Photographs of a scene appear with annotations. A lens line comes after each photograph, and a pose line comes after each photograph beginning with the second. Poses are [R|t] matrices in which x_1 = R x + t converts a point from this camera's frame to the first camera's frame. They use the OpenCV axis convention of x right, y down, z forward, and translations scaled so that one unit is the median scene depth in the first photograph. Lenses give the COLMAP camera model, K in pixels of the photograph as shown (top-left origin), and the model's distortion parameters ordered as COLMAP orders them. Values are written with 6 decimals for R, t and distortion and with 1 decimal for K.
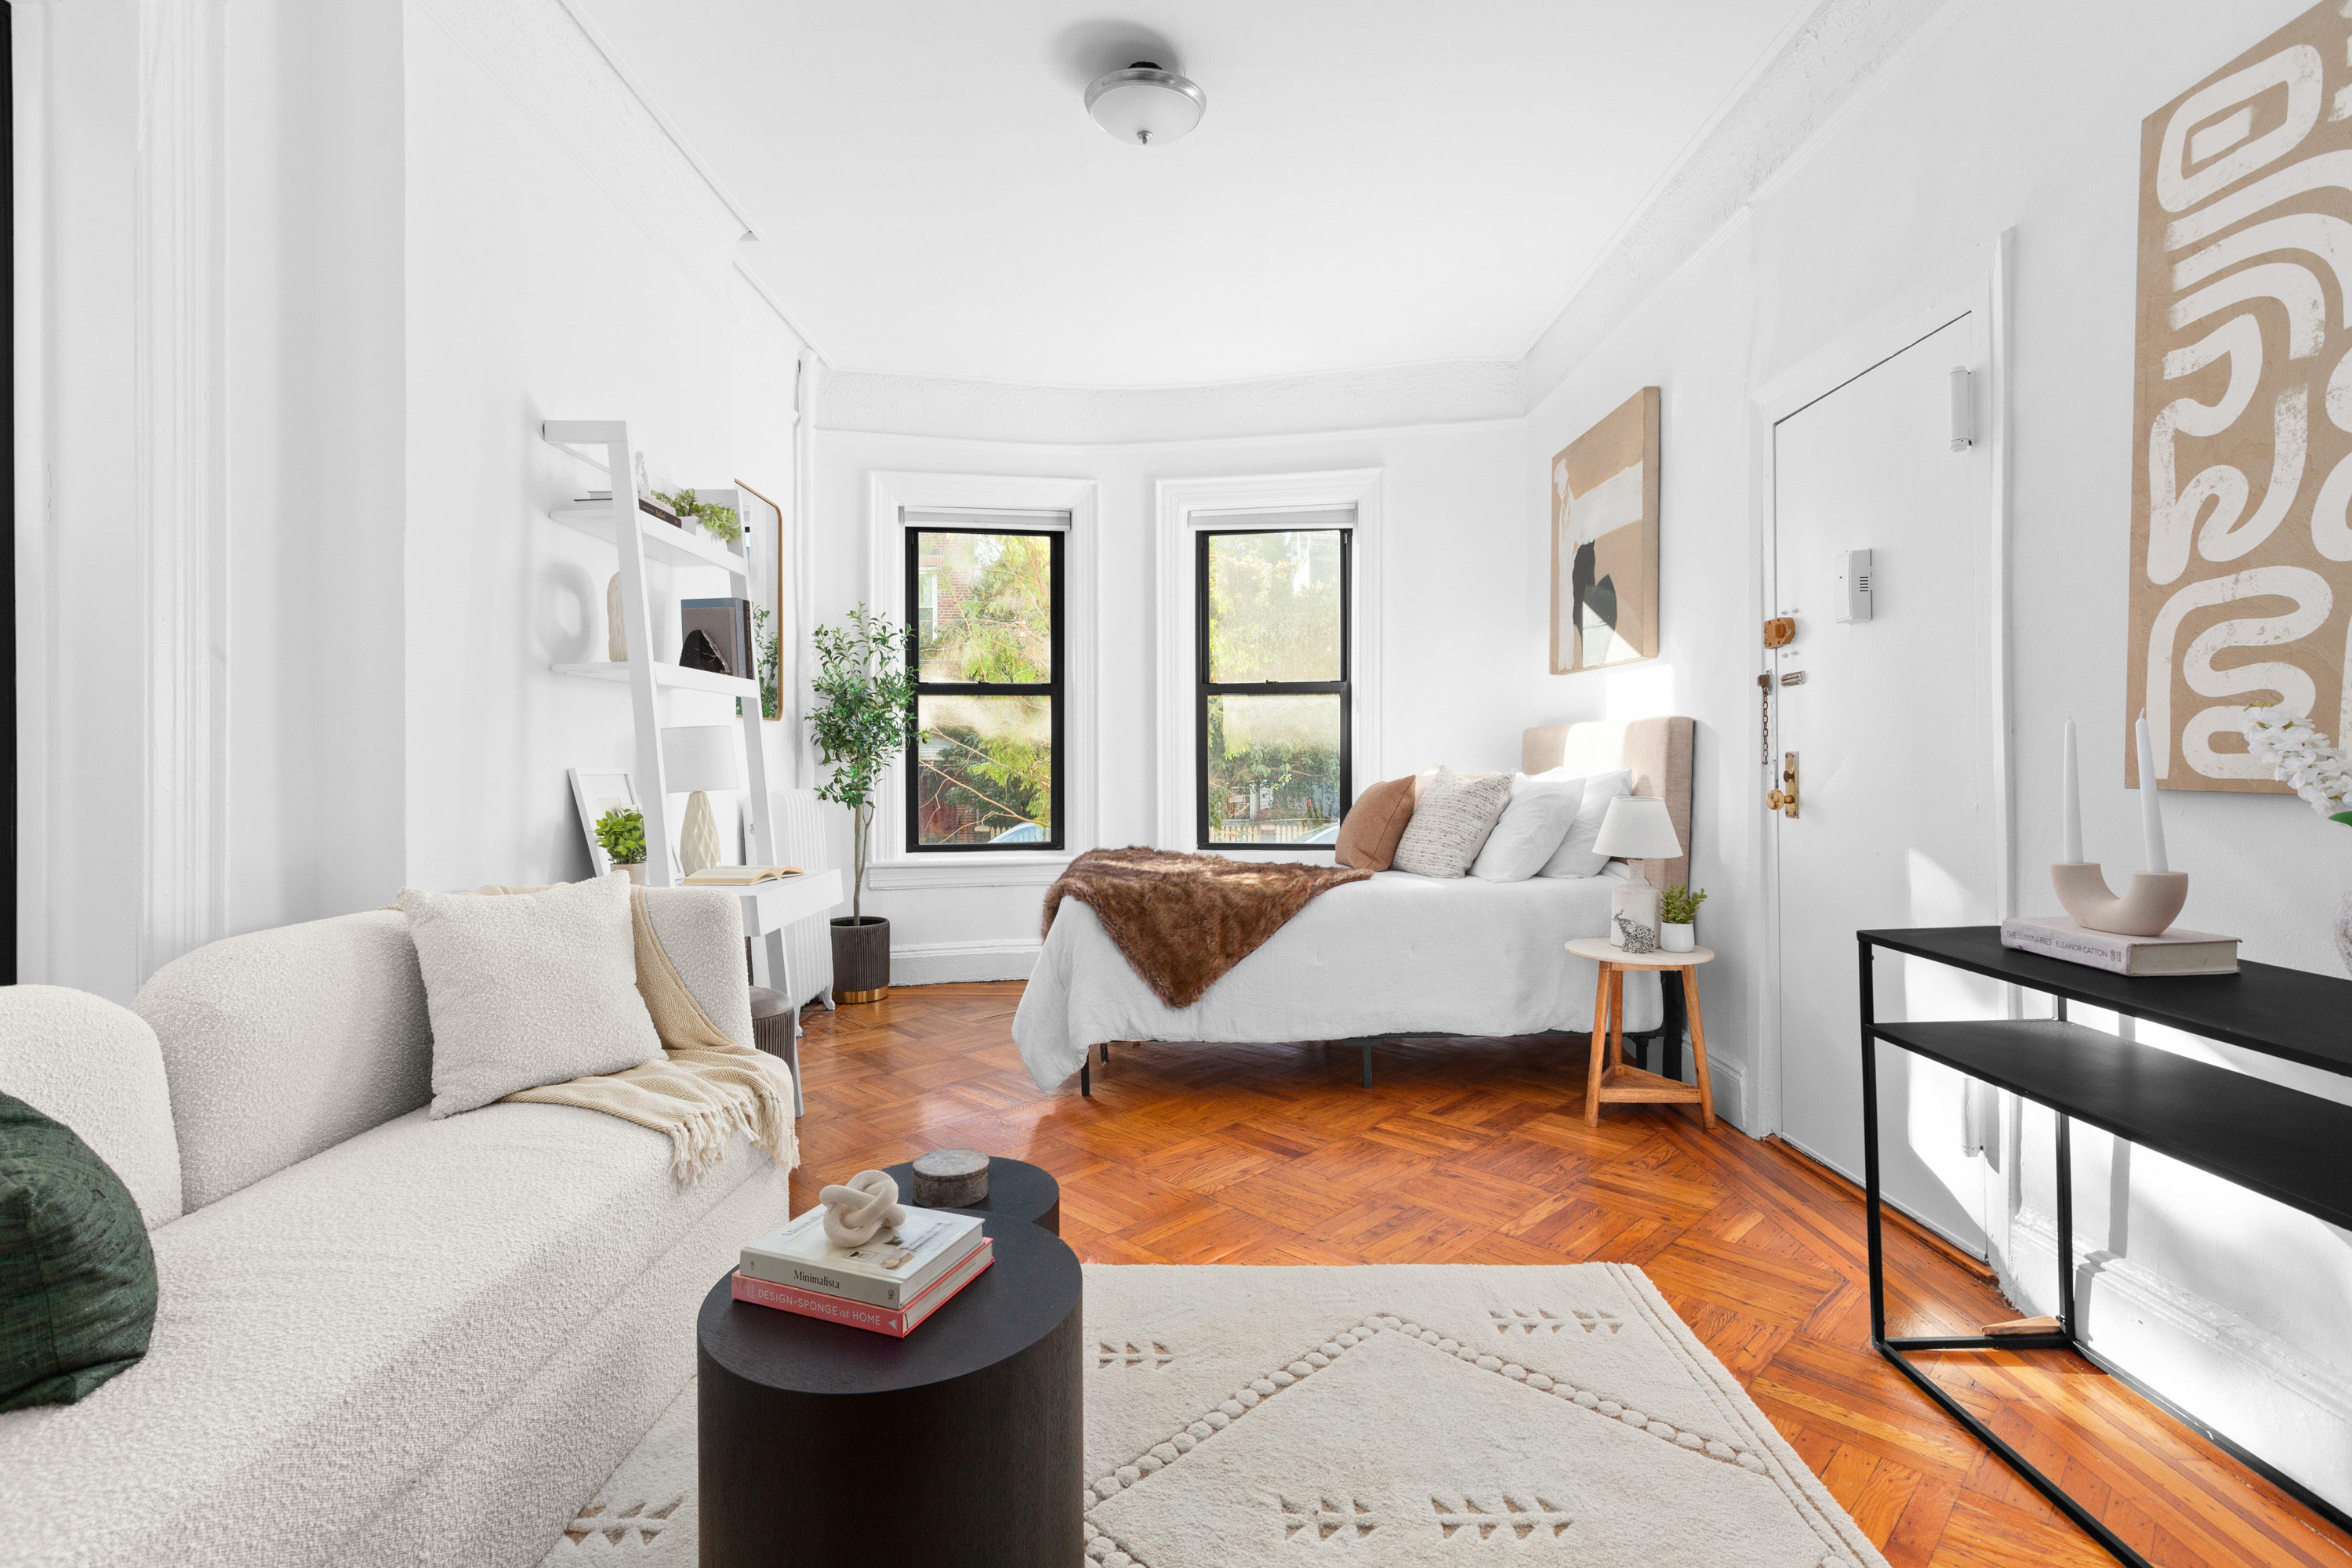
lens RADIAL K [[1081.4, 0, 1139.5], [0, 1081.4, 764.8], [0, 0, 1]] dist [0.002636, 0.000024]
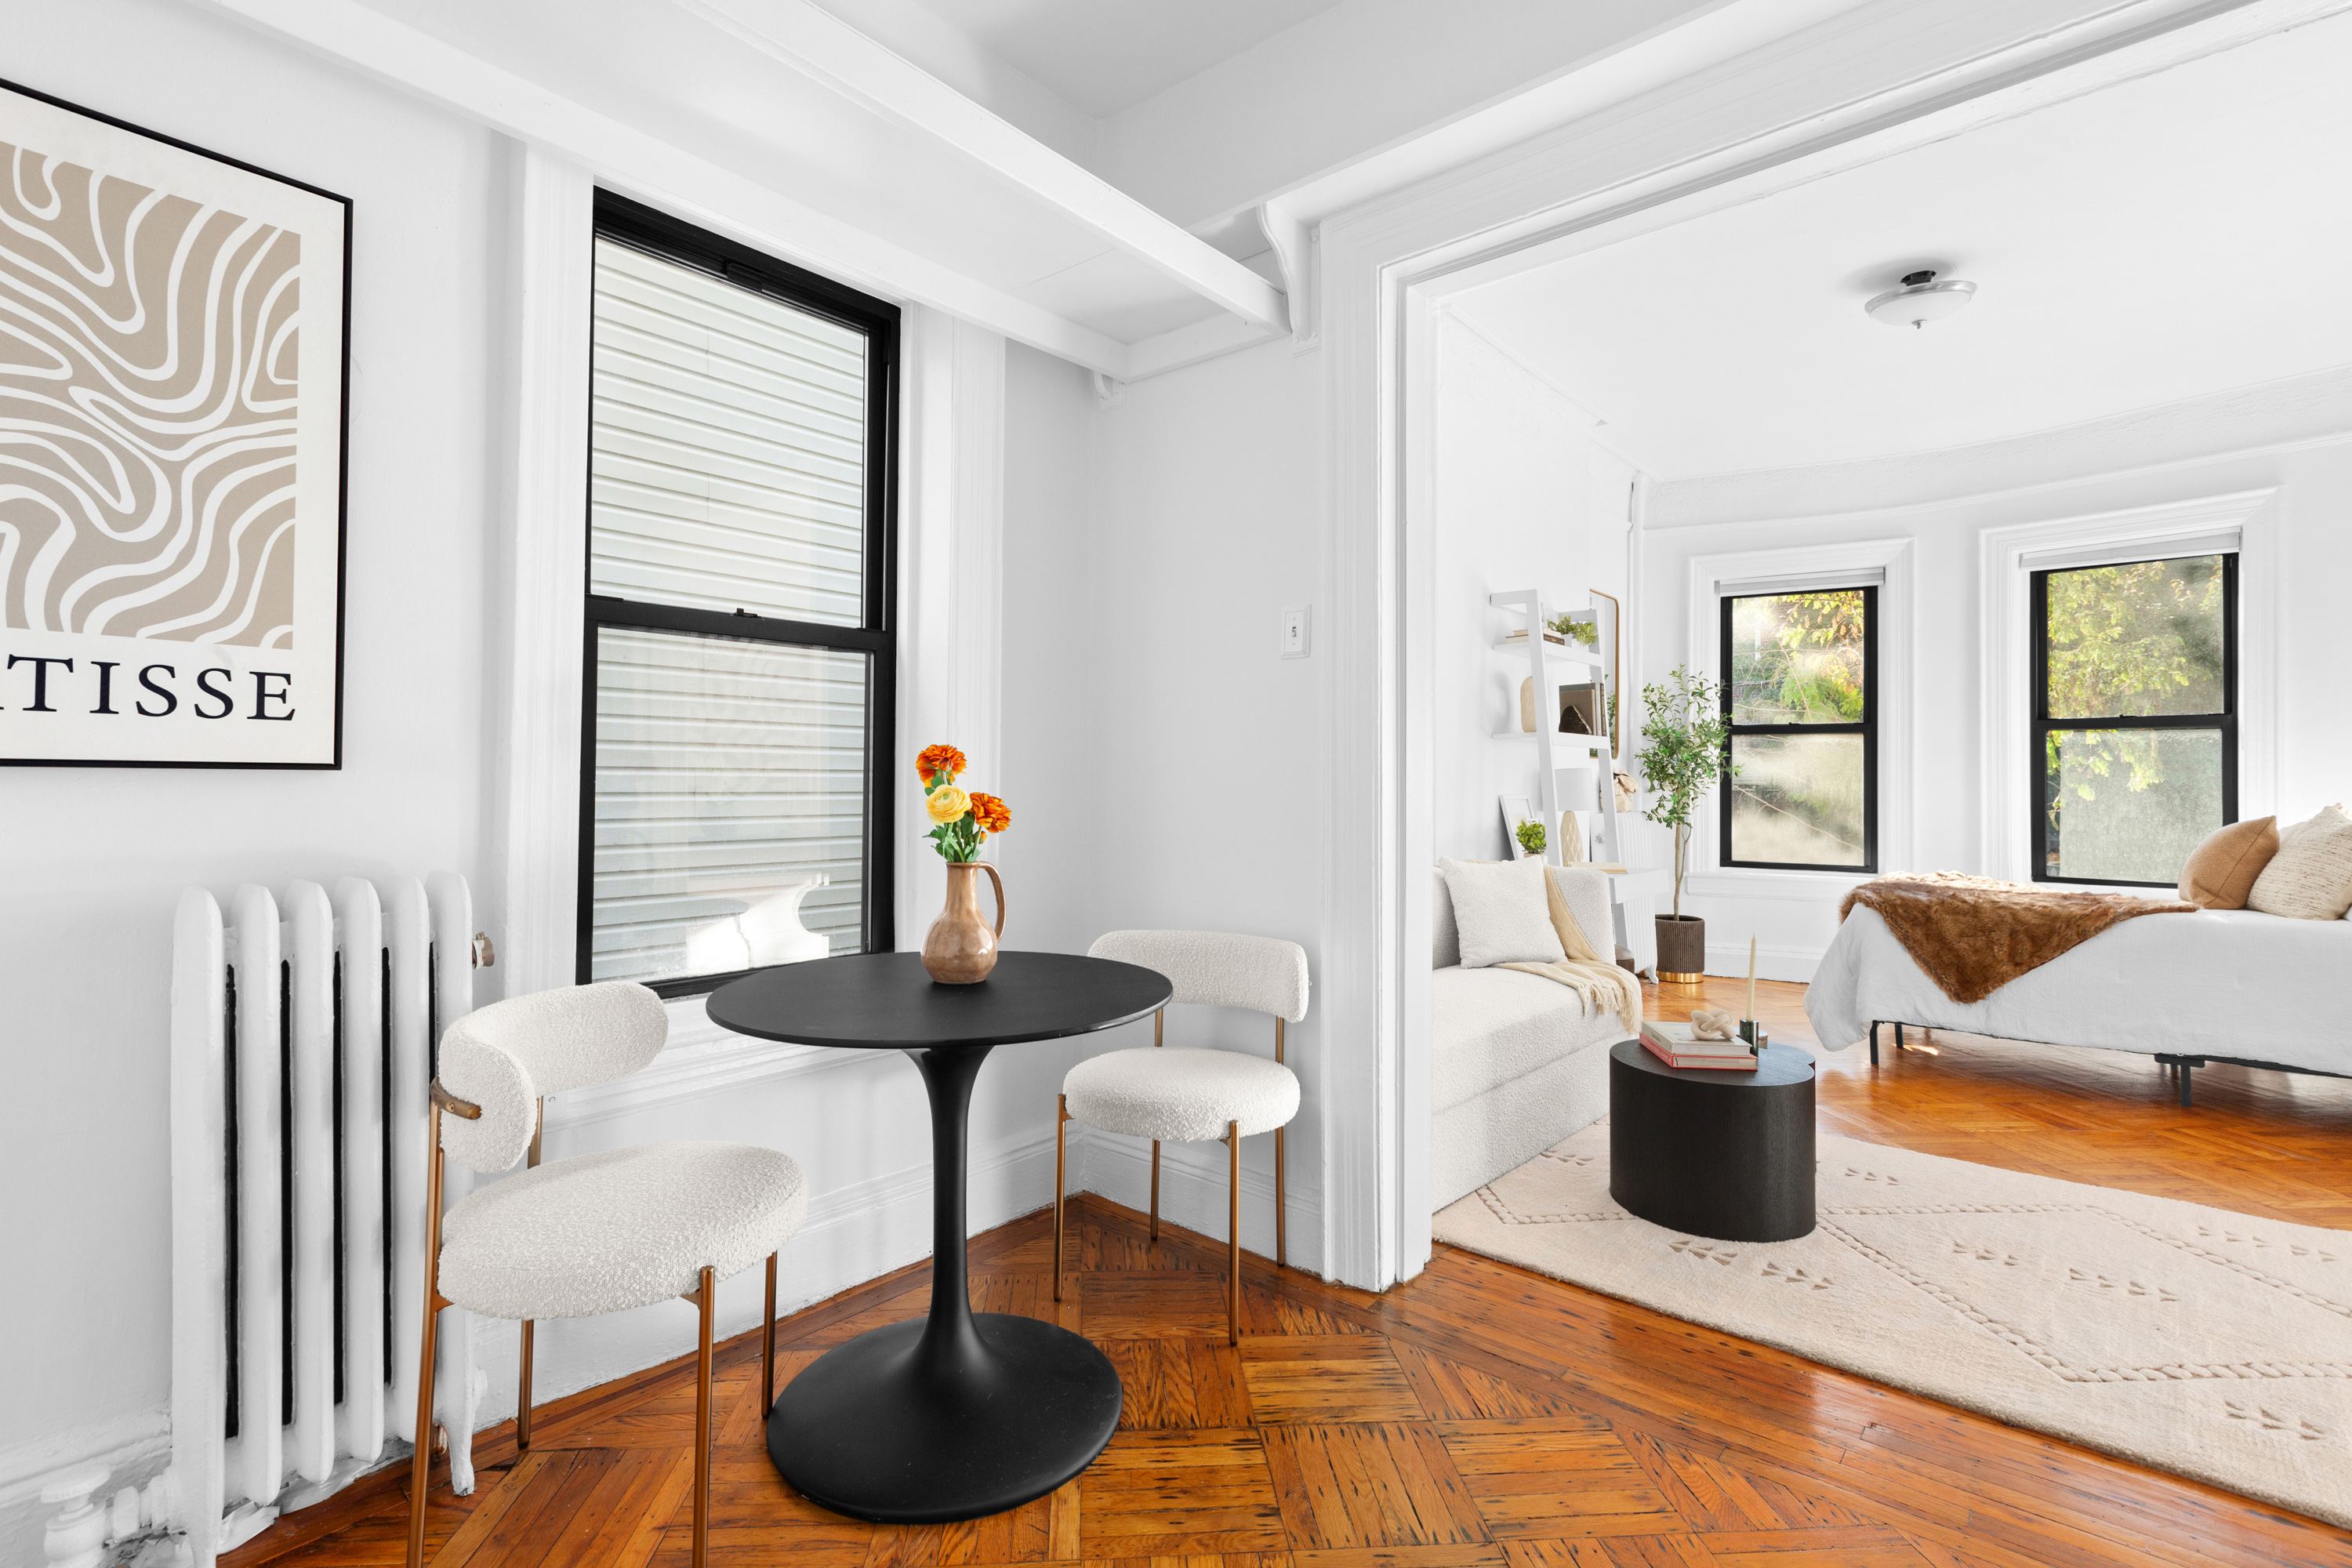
lens RADIAL K [[1081.4, 0, 1180.0], [0, 1081.4, 763.8], [0, 0, 1]] dist [0.002636, 0.000024]
pose [[0.778111, 0.002141, -0.628123, 0.122024], [-0.014229, 0.999798, -0.014219, -0.012641], [0.627965, 0.020002, 0.777984, -0.530110]]
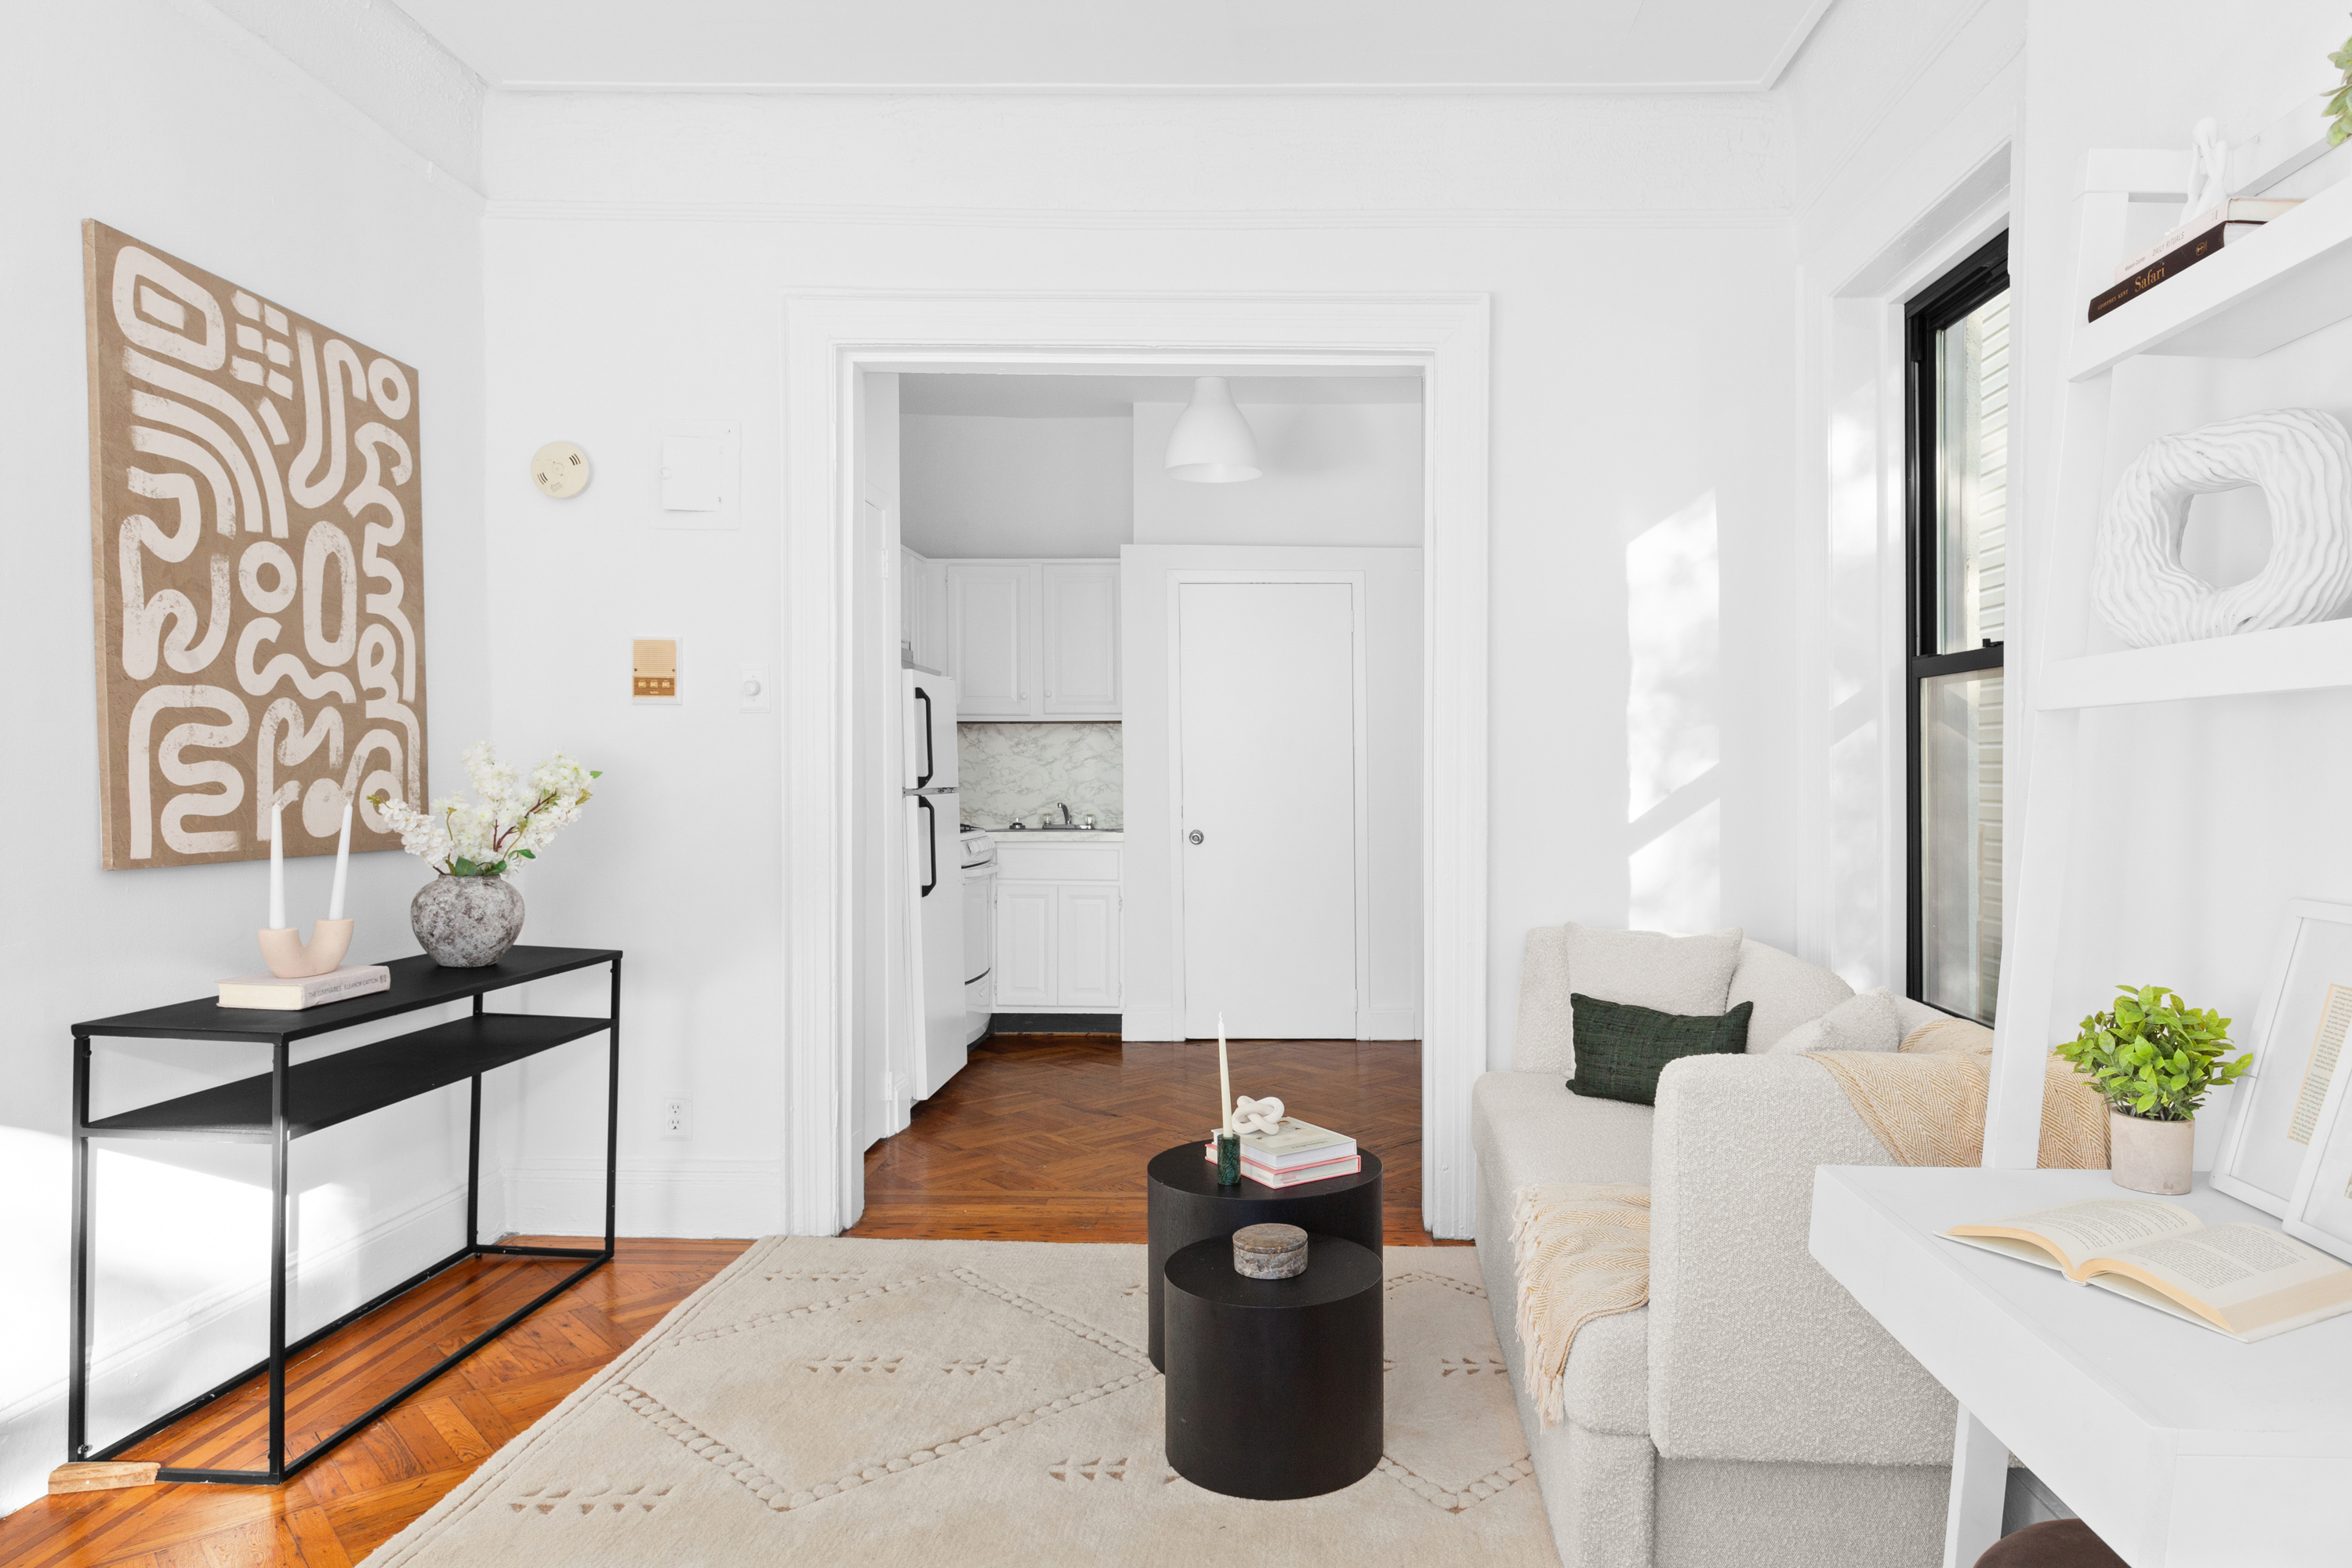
lens RADIAL K [[1448.4, 0, 1182.0], [0, 1448.4, 784.3], [0, 0, 1]] dist [0.000835, 0.000018]
pose [[-0.998283, 0.016366, 0.056235, -0.100095], [0.017204, 0.999747, 0.014457, -0.036738], [-0.055984, 0.015400, -0.998313, 1.353608]]
